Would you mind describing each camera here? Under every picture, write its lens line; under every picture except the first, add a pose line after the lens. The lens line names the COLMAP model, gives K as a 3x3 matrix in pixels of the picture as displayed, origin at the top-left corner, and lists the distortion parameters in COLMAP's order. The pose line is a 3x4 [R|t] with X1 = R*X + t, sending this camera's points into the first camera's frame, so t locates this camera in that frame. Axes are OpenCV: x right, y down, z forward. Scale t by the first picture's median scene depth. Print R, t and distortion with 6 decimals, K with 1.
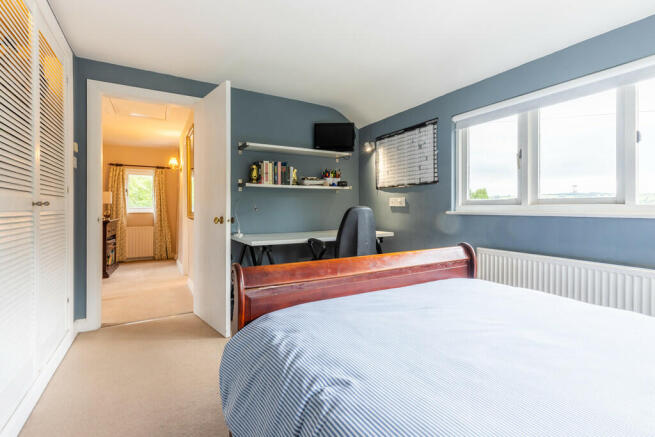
lens RADIAL K [[305.1, 0, 336.4], [0, 305.1, 209.4], [0, 0, 1]] dist [-0.001081, -0.000004]
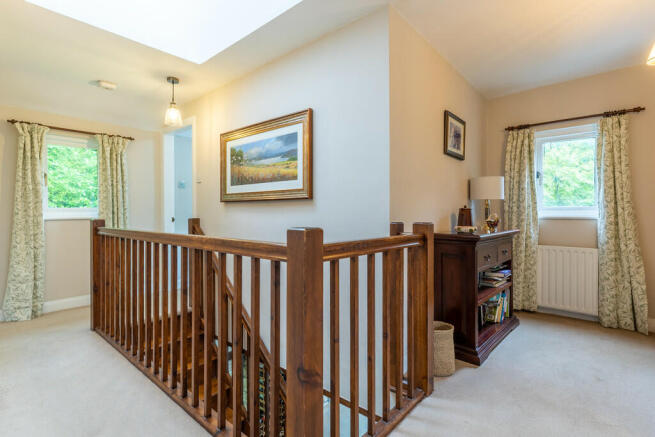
lens RADIAL K [[305.1, 0, 336.4], [0, 305.1, 209.4], [0, 0, 1]] dist [-0.001081, -0.000004]
pose [[0.304759, -0.004717, -0.952418, -0.302222], [-0.000605, 0.999987, -0.005146, 0.000292], [0.952429, 0.002145, 0.304752, 0.519556]]
